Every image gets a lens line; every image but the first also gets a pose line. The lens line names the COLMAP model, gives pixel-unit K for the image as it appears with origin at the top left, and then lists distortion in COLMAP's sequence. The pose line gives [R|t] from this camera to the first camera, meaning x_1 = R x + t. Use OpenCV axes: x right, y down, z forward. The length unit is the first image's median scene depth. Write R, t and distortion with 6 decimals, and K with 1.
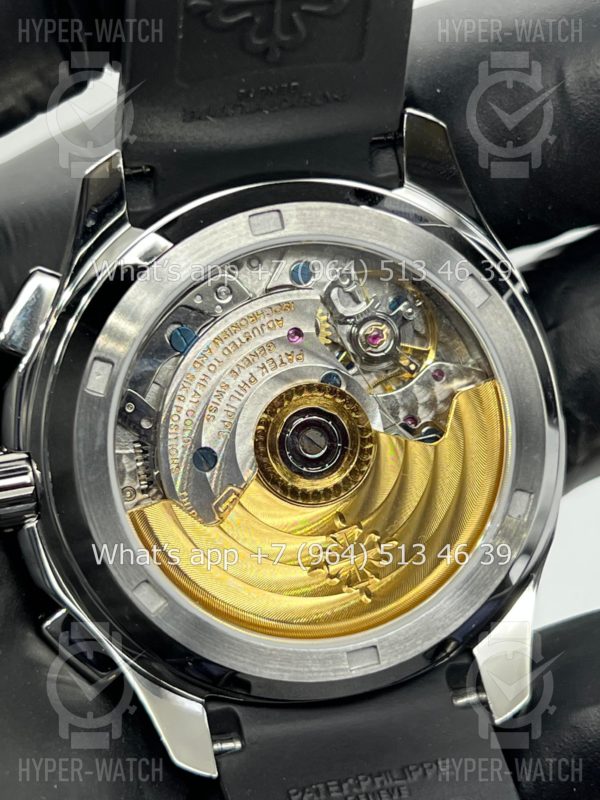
lens RADIAL K [[1904.1, 0, 305.3], [0, 1904.1, 399.5], [0, 0, 1]] dist [0.256563, 0.000000]
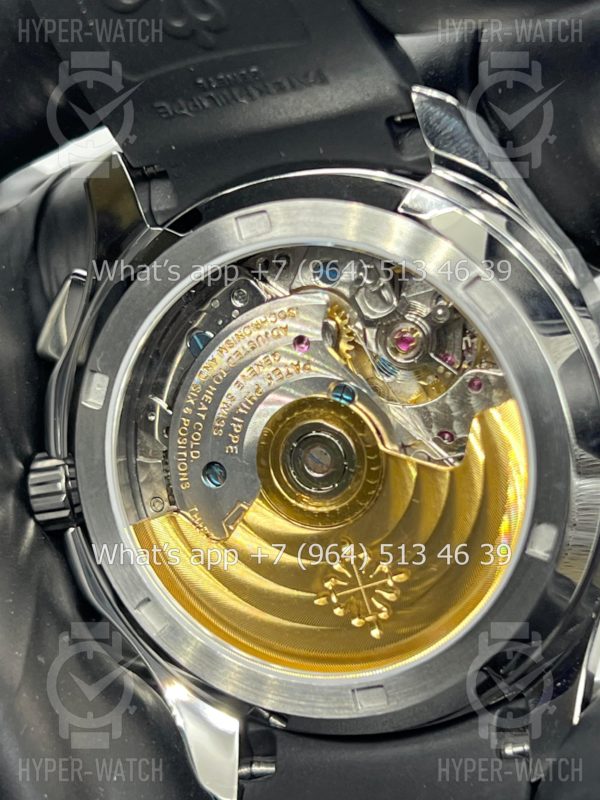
lens RADIAL K [[1904.1, 0, 299.5], [0, 1904.1, 405.8], [0, 0, 1]] dist [0.256563, 0.000000]
pose [[0.865781, 0.028220, -0.499626, 0.454420], [0.017199, 0.996141, 0.086069, -0.082954], [0.500127, -0.083110, 0.861955, 0.205743]]
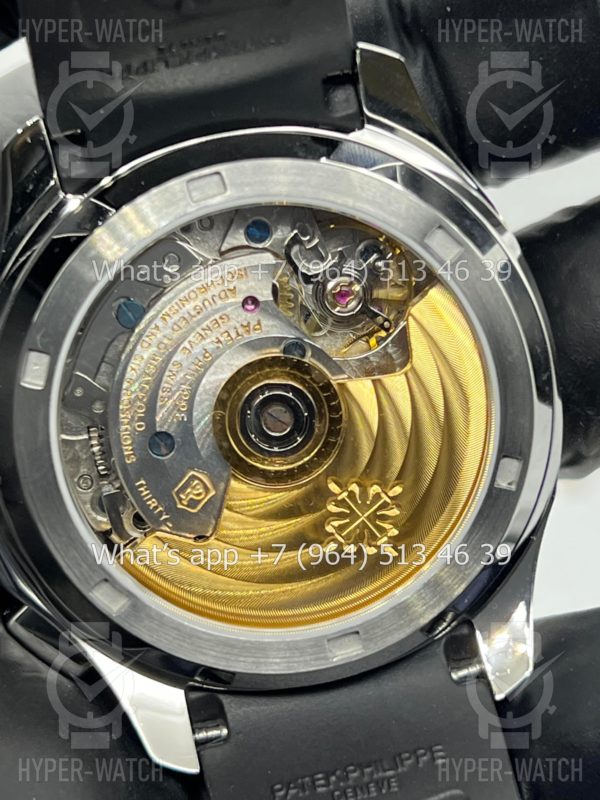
lens RADIAL K [[1904.1, 0, 297.3], [0, 1904.1, 398.7], [0, 0, 1]] dist [0.256563, 0.000000]
pose [[0.992929, -0.049056, -0.108104, 0.114035], [0.062781, 0.989855, 0.127460, -0.104244], [0.100755, -0.133346, 0.985935, 0.093211]]
